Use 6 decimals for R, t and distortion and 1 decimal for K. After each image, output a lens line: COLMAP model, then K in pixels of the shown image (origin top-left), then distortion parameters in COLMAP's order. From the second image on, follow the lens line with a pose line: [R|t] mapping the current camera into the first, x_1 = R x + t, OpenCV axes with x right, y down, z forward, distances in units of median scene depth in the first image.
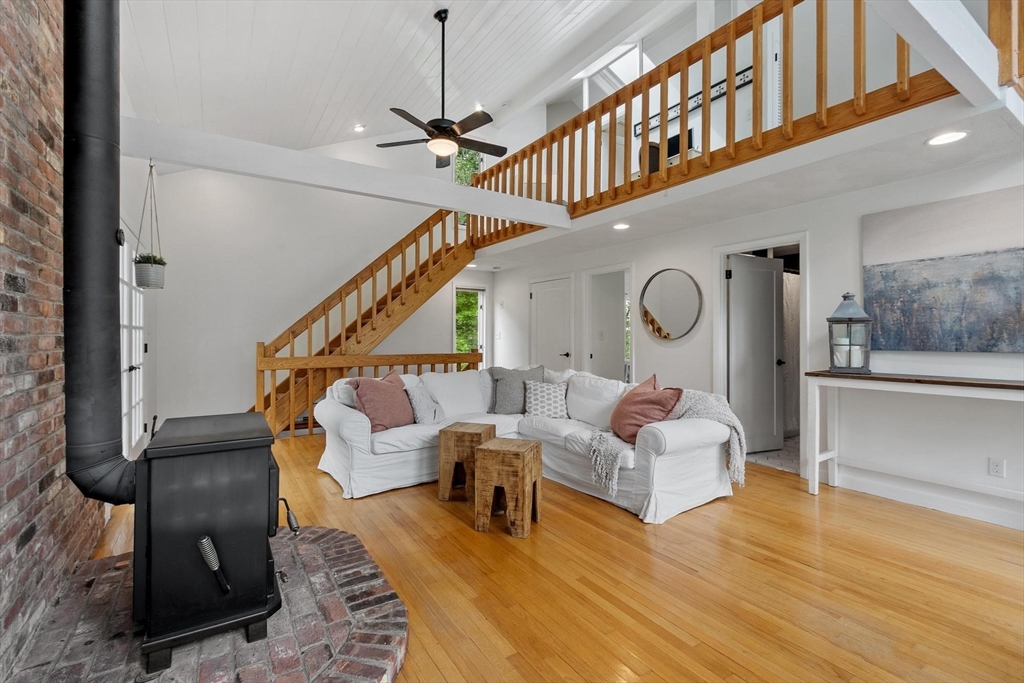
lens RADIAL K [[453.6, 0, 509.8], [0, 453.6, 333.9], [0, 0, 1]] dist [-0.002223, 0.000289]
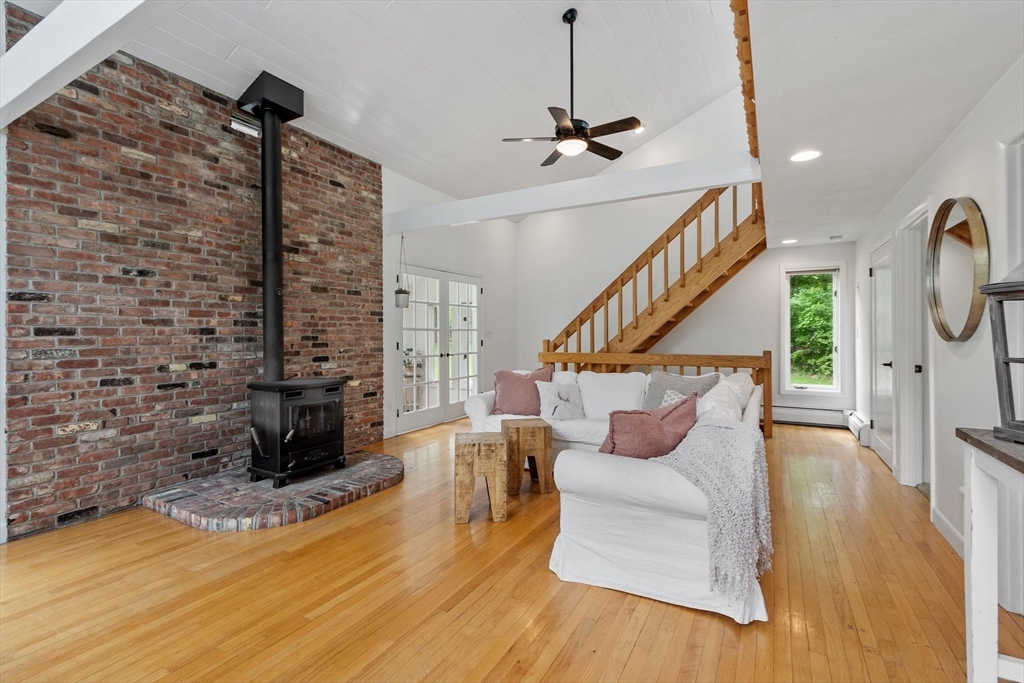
lens RADIAL K [[461.7, 0, 498.1], [0, 461.7, 333.5], [0, 0, 1]] dist [0.002354, -0.001429]
pose [[0.452483, -0.003649, -0.891766, 0.876545], [0.006953, 0.999976, -0.000564, 0.000954], [0.891746, -0.005946, 0.452497, 0.492221]]
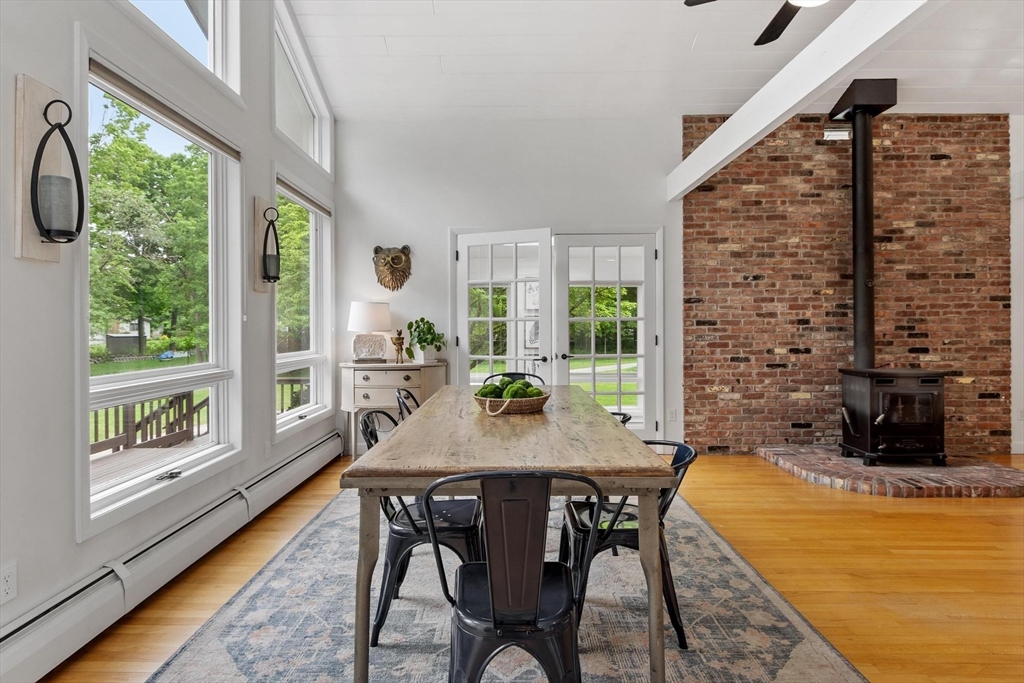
lens RADIAL K [[531.9, 0, 511.9], [0, 531.9, 329.0], [0, 0, 1]] dist [0.004254, -0.003473]
pose [[-0.540390, 0.006560, -0.841389, 1.286221], [0.008150, 0.999964, 0.002562, 0.000051], [0.841375, -0.005473, -0.540424, 0.491472]]
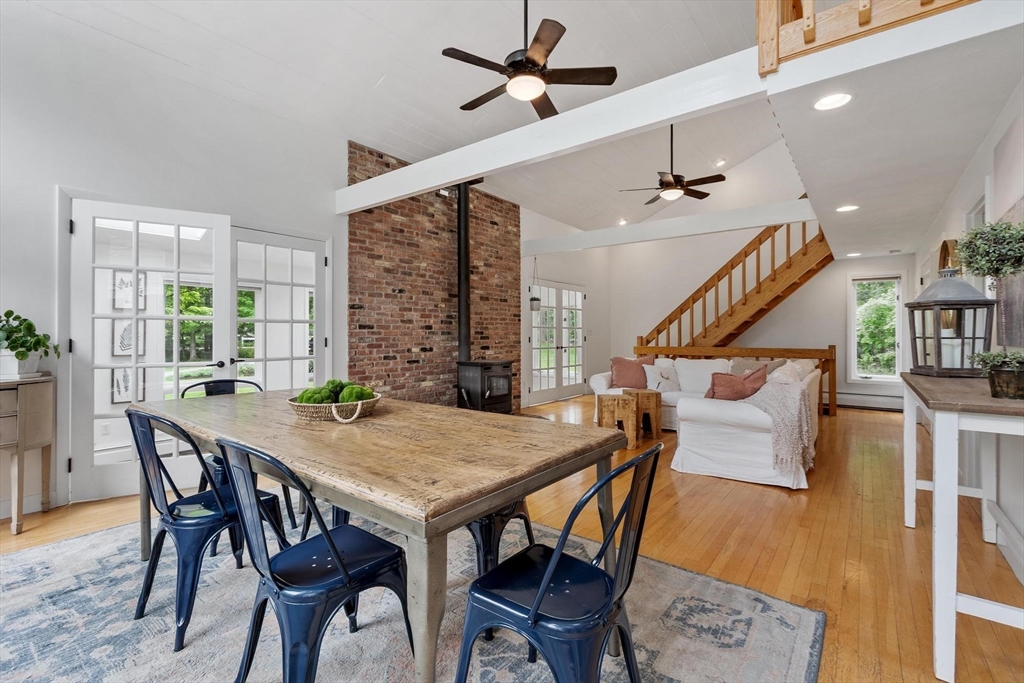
lens RADIAL K [[453.6, 0, 497.3], [0, 453.6, 333.7], [0, 0, 1]] dist [-0.002223, 0.000289]
pose [[0.320620, -0.002362, -0.947205, 1.254617], [0.002892, 0.999995, -0.001515, 0.017070], [0.947203, -0.002254, 0.320625, 0.066761]]
